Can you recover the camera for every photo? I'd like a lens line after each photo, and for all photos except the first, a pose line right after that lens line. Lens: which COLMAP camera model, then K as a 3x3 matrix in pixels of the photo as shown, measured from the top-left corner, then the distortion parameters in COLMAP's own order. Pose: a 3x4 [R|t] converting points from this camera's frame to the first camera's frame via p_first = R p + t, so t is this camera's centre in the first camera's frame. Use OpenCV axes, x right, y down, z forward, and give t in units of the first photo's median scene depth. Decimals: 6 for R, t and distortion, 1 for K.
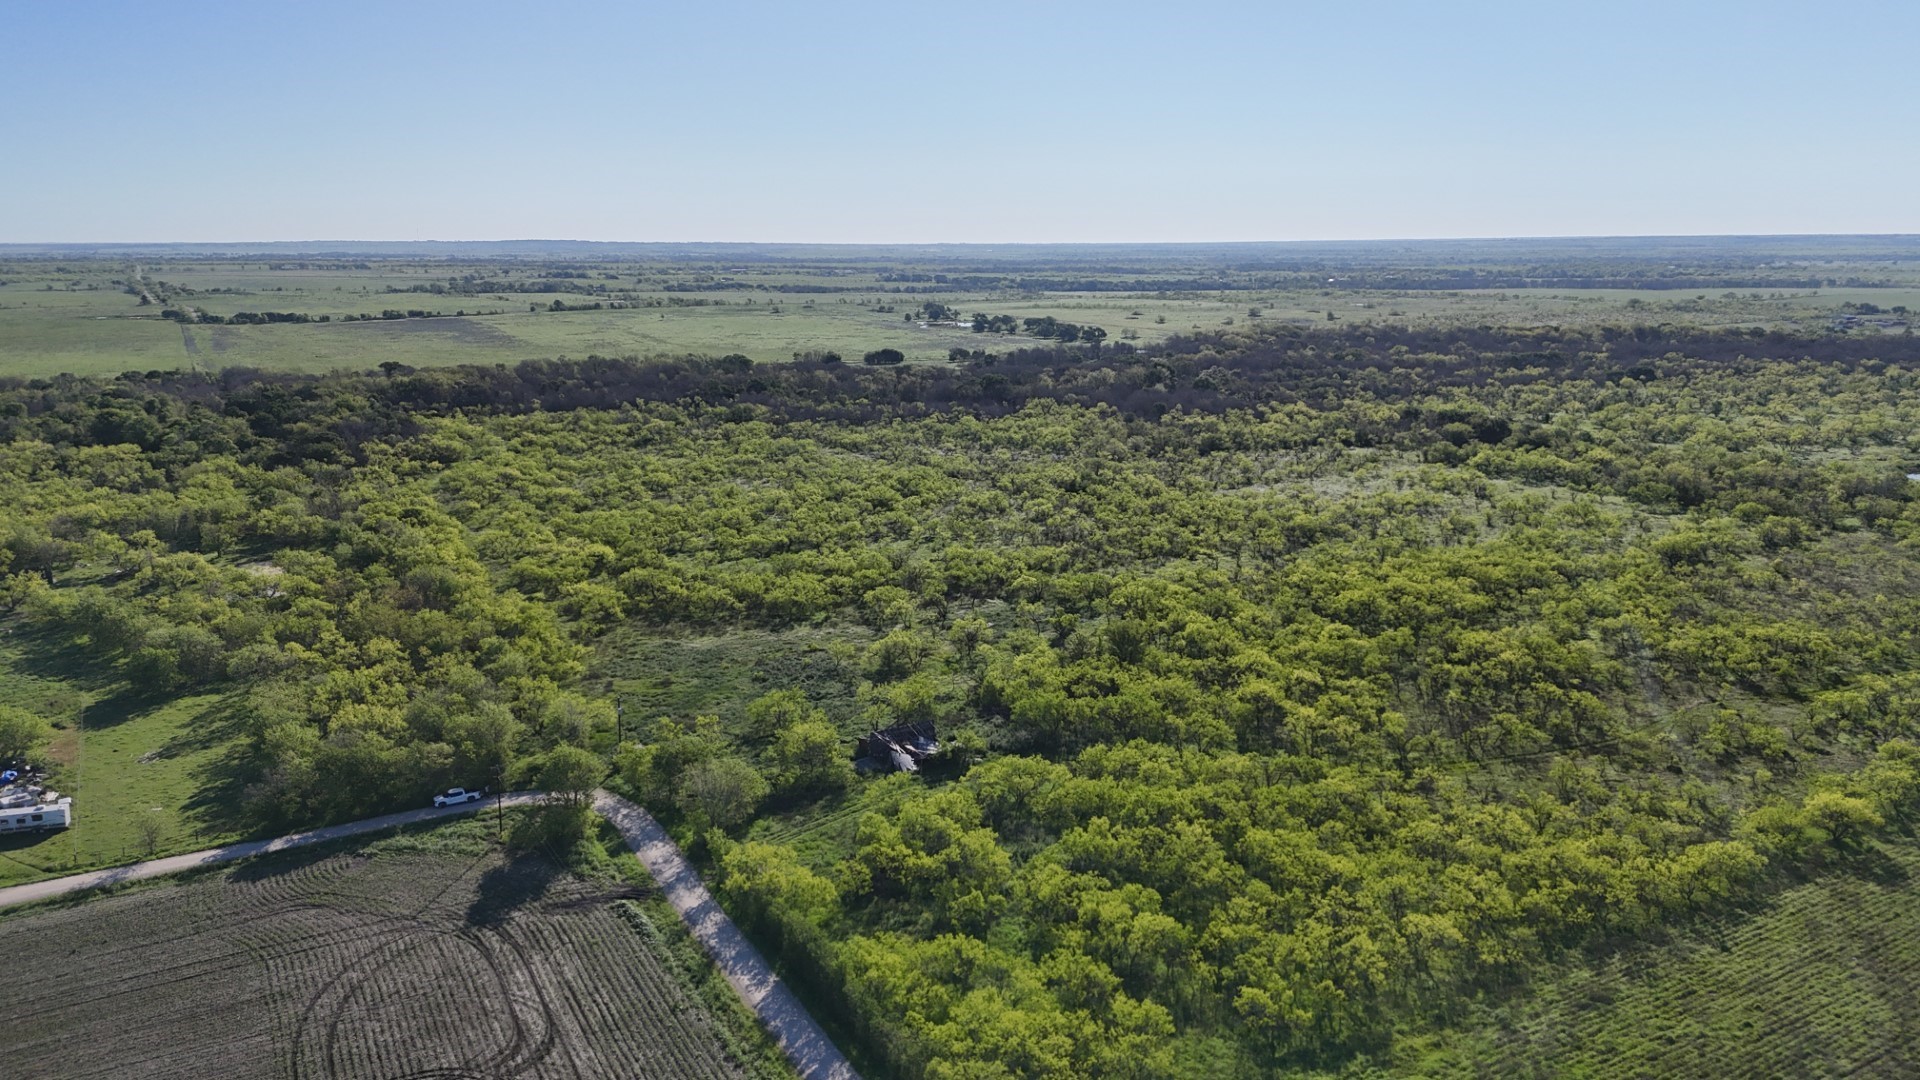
lens RADIAL K [[1399.1, 0, 965.7], [0, 1399.1, 549.3], [0, 0, 1]] dist [0.082673, -0.093450]
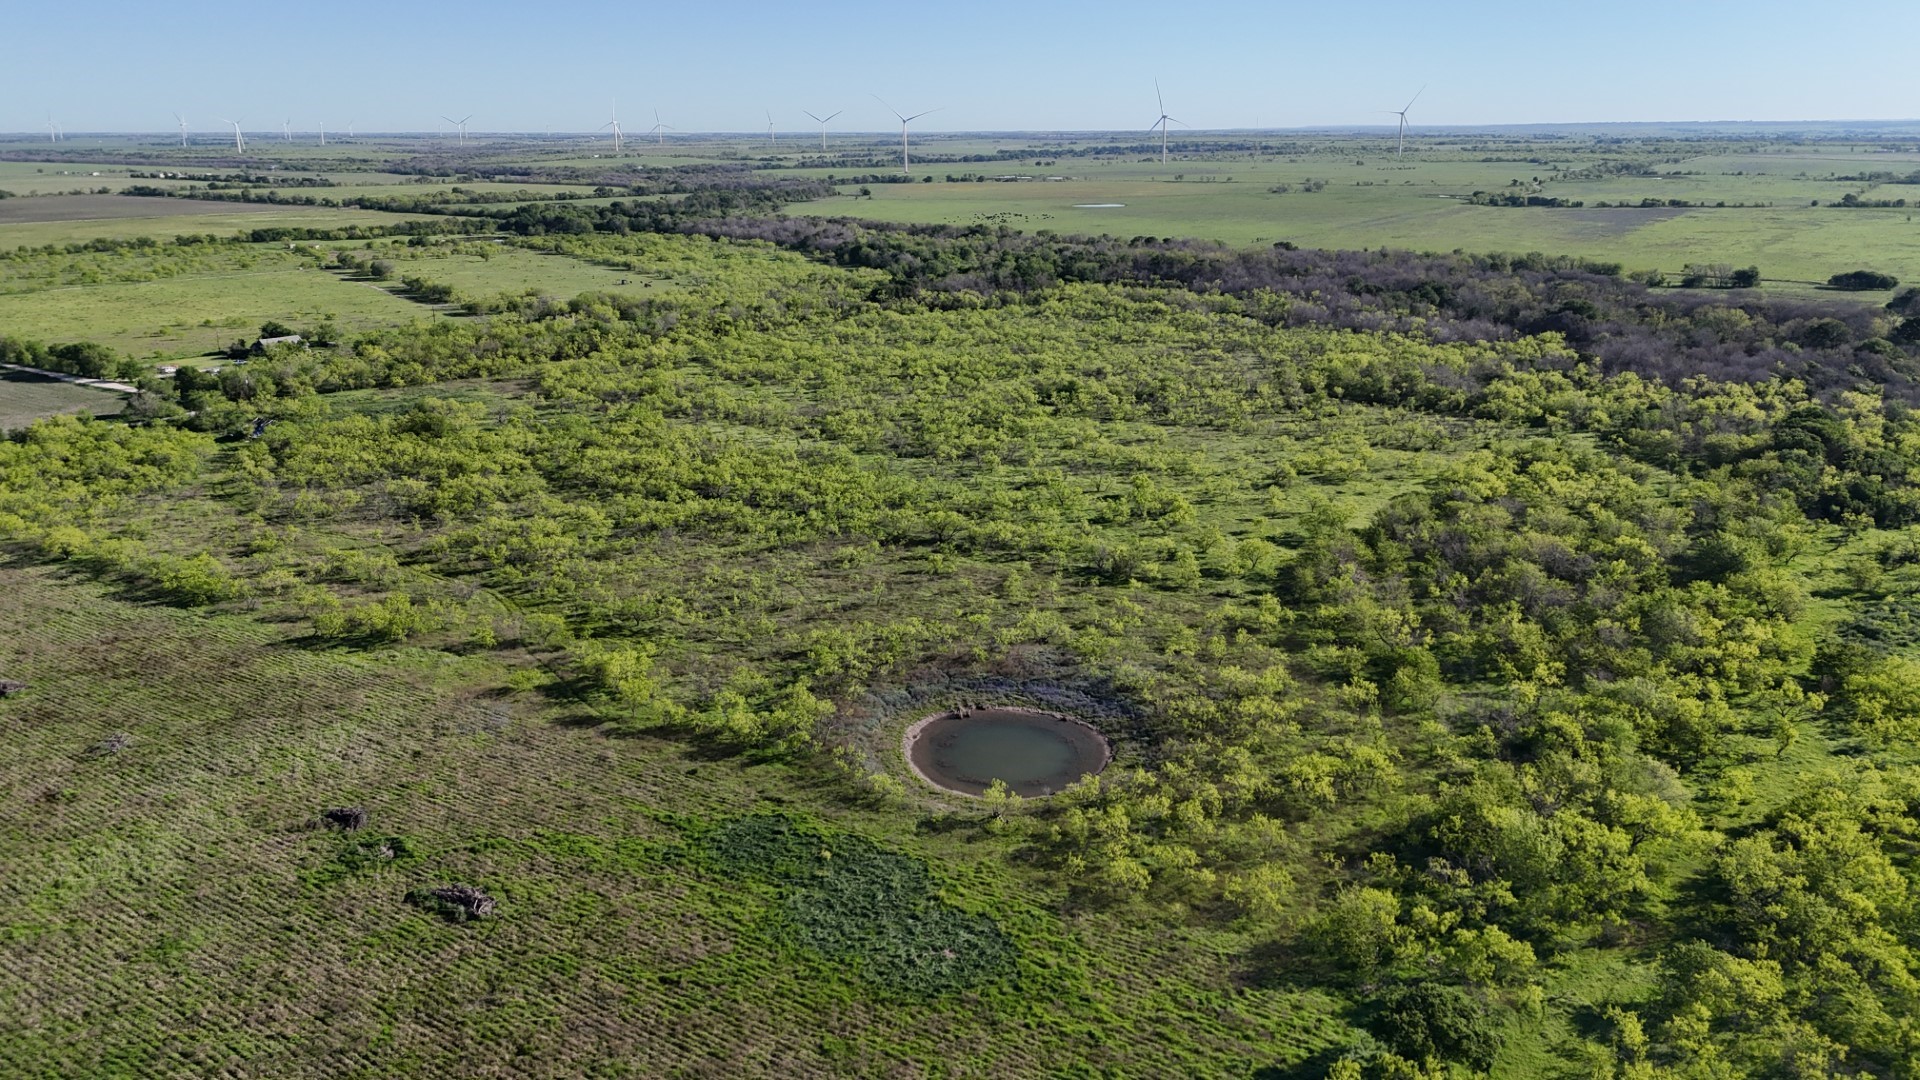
lens RADIAL K [[1399.1, 0, 960.0], [0, 1399.1, 540.4], [0, 0, 1]] dist [0.082673, -0.093450]
pose [[0.419371, 0.257297, -0.870590, 1.681223], [-0.190701, 0.962565, 0.192617, -0.213556], [0.887559, 0.085244, 0.452738, 0.817366]]
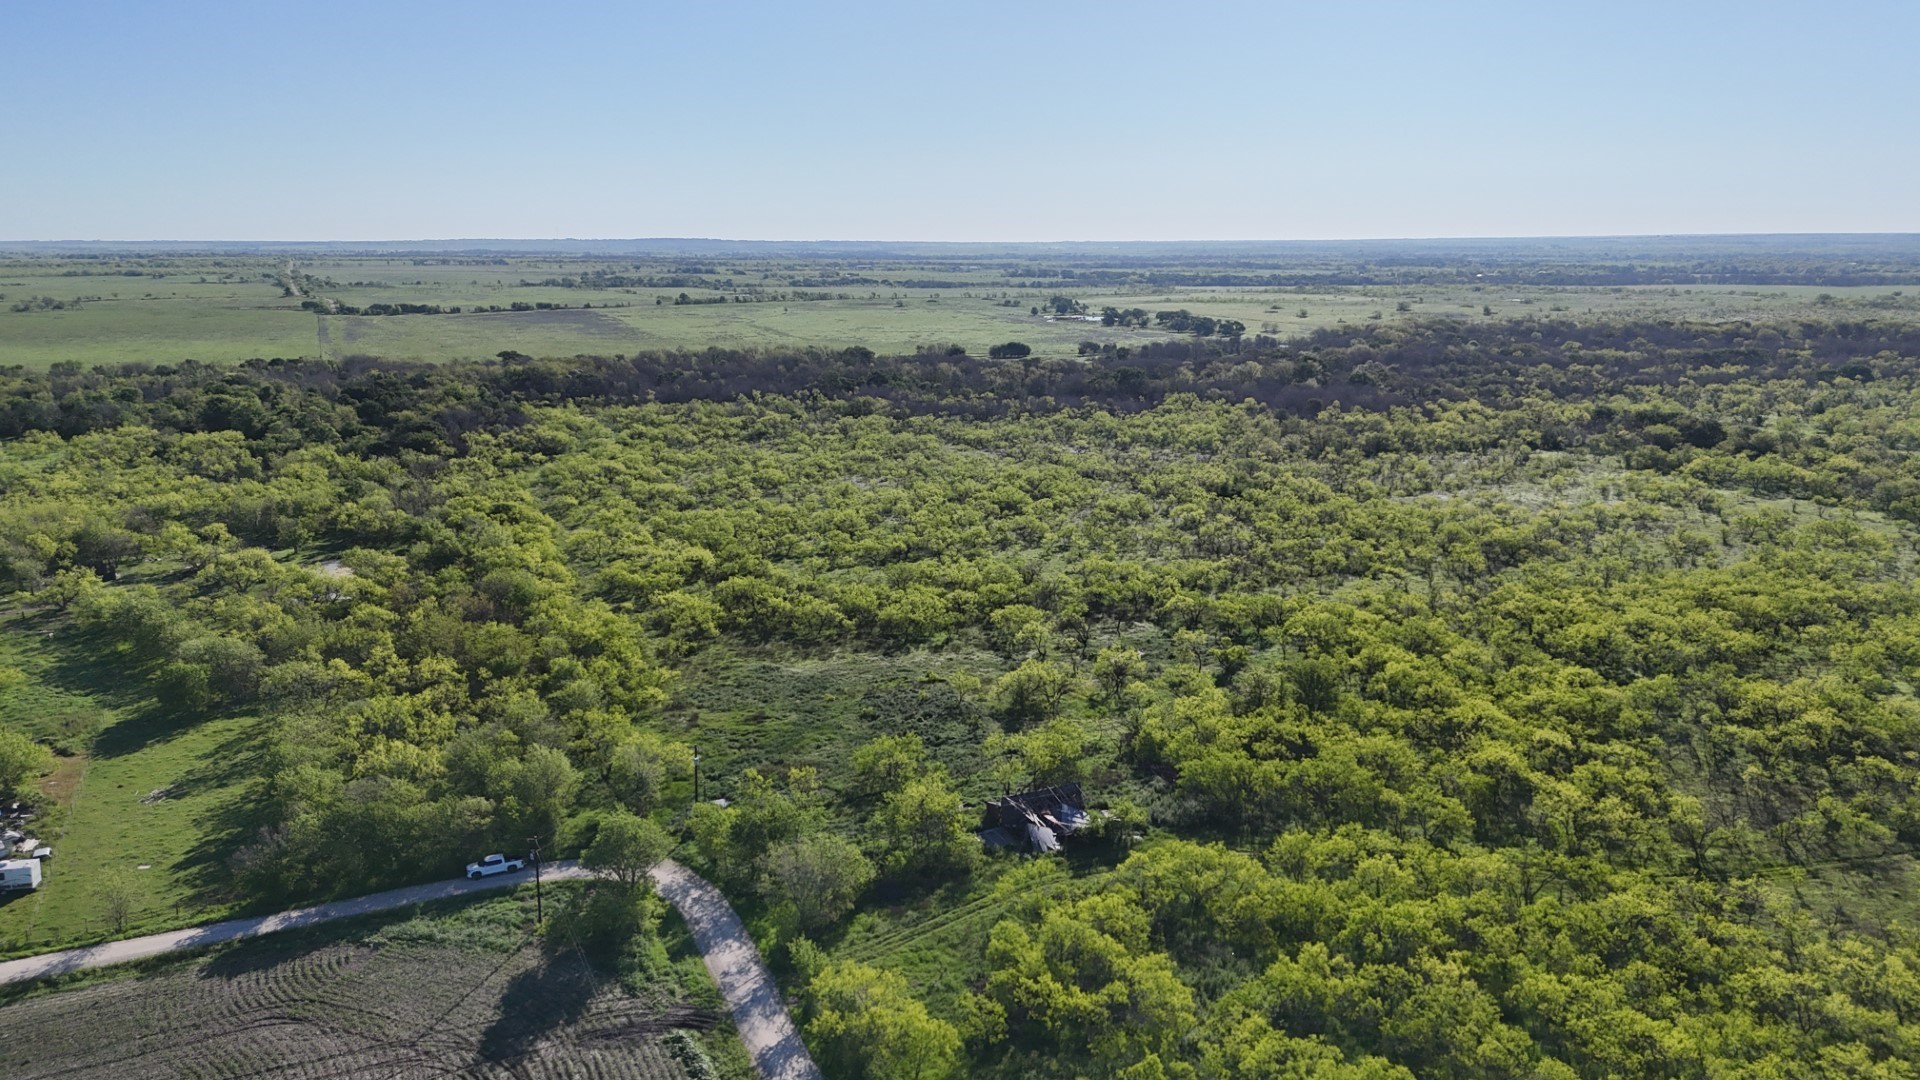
lens RADIAL K [[1399.1, 0, 963.7], [0, 1399.1, 551.3], [0, 0, 1]] dist [0.082673, -0.093450]
pose [[0.996119, 0.019447, -0.085836, -0.019587], [-0.019237, 0.999810, 0.003276, -0.010084], [0.085884, -0.001612, 0.996304, 0.164600]]
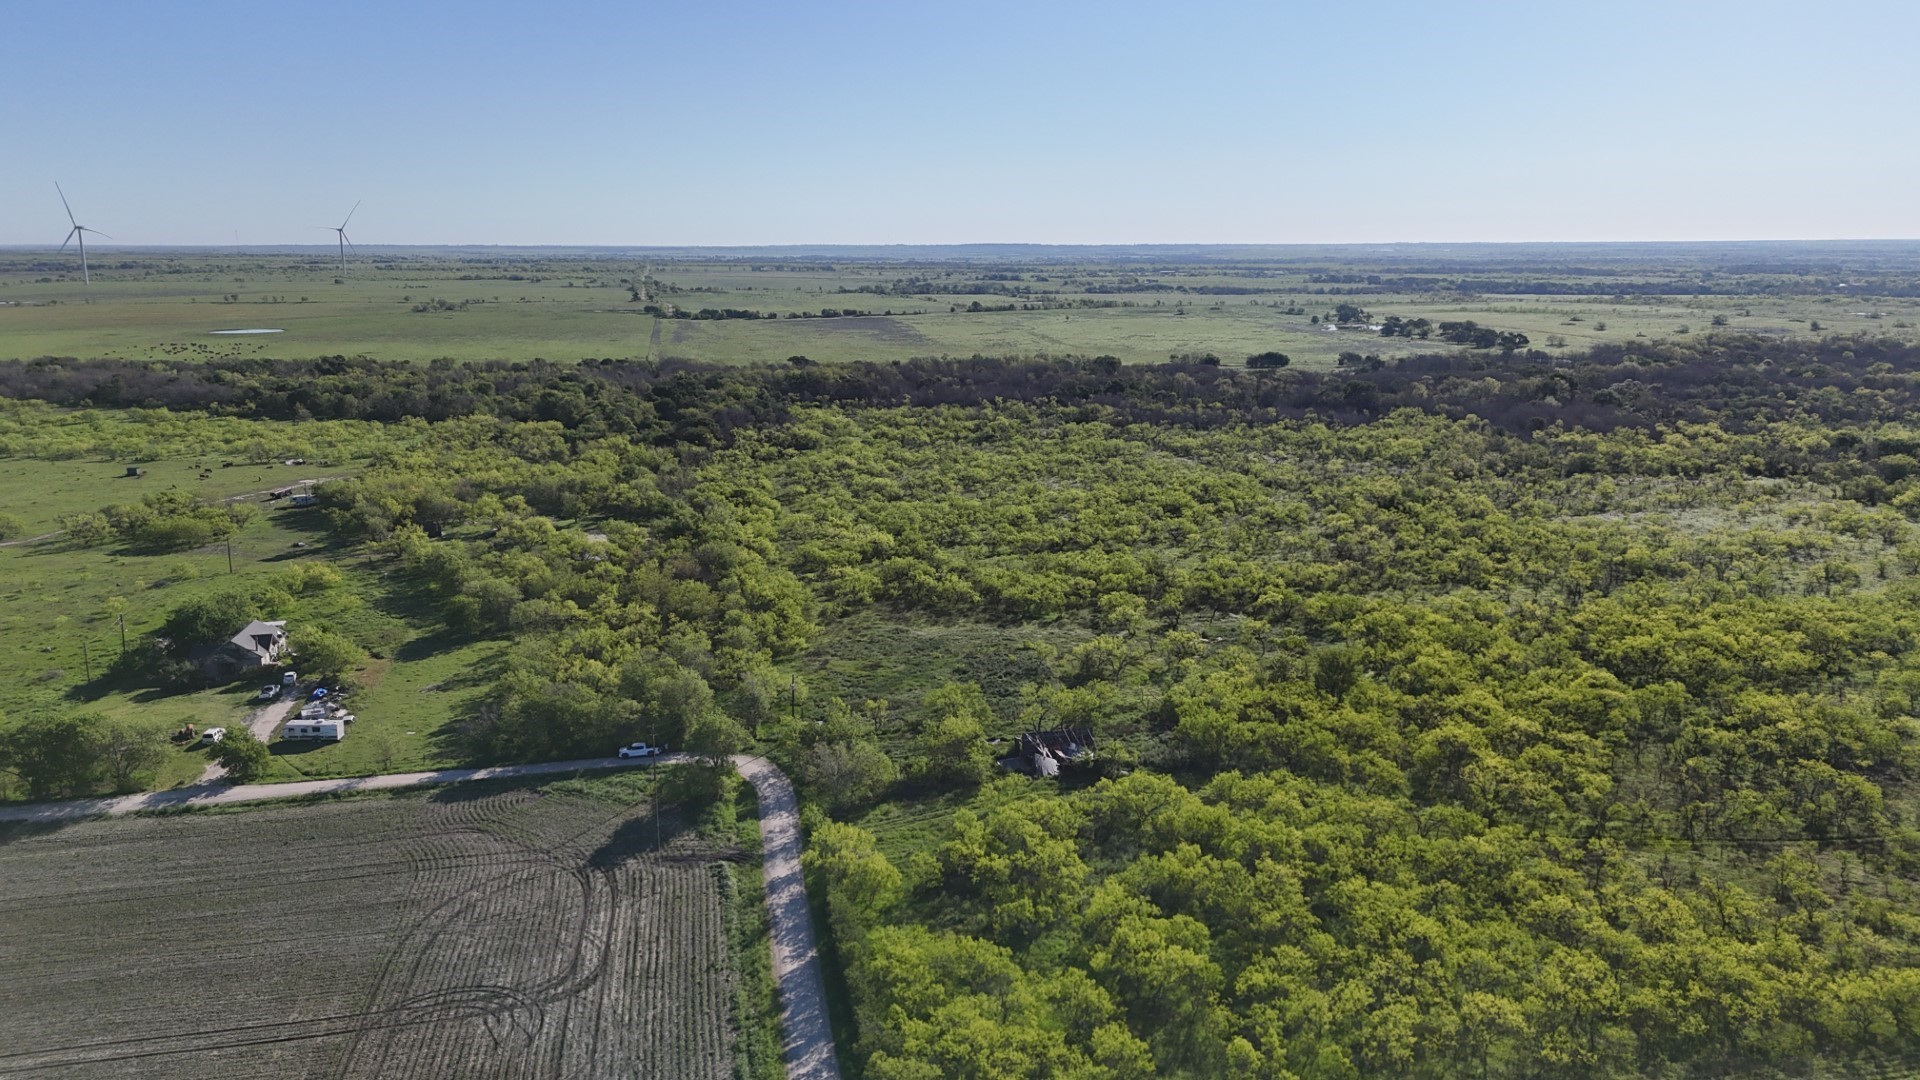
lens RADIAL K [[1399.1, 0, 964.2], [0, 1399.1, 543.0], [0, 0, 1]] dist [0.082673, -0.093450]
pose [[0.951968, 0.064669, -0.299292, 0.152472], [-0.066192, 0.997794, 0.005056, -0.006550], [0.298959, 0.014998, 0.954148, 0.020880]]
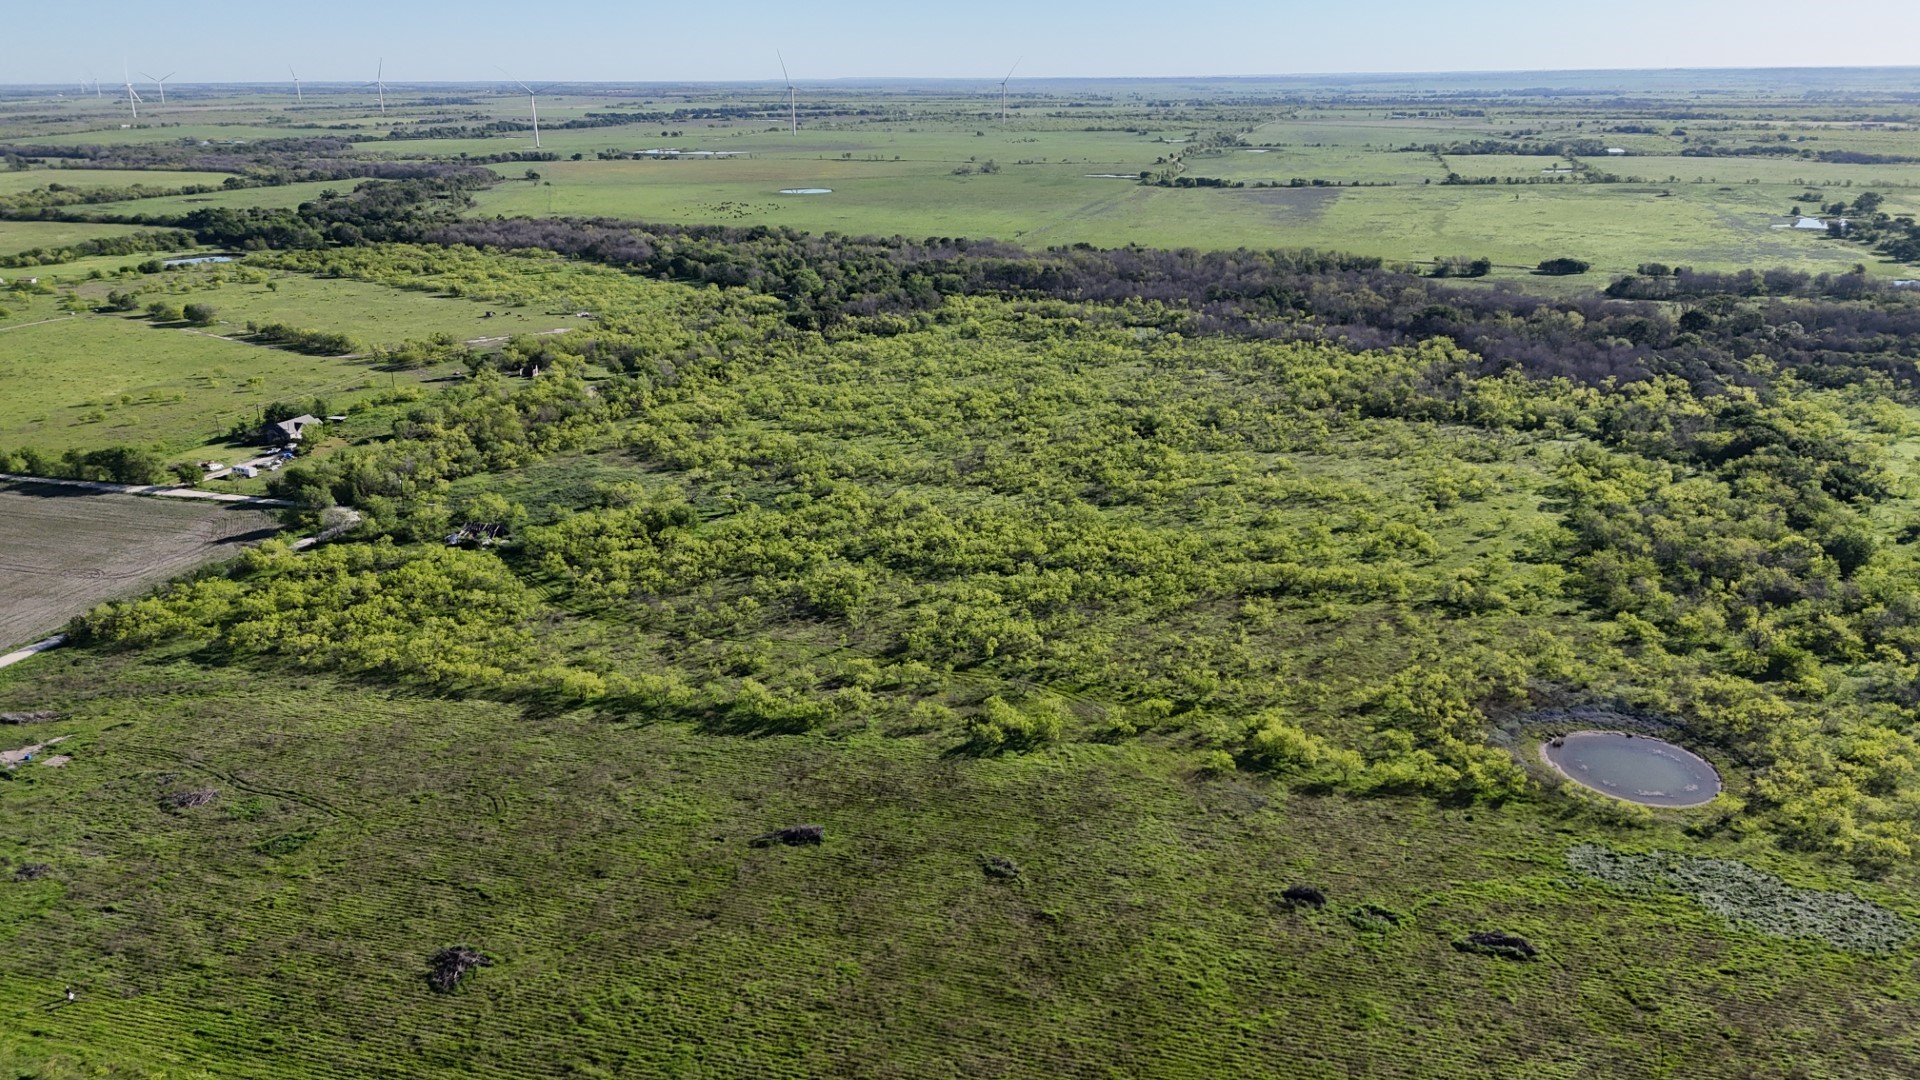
lens RADIAL K [[1399.1, 0, 969.6], [0, 1399.1, 547.0], [0, 0, 1]] dist [0.082673, -0.093450]
pose [[0.683080, 0.232196, -0.692450, 1.409461], [-0.152628, 0.972565, 0.175563, -0.223071], [0.714217, -0.014236, 0.699779, 0.133061]]
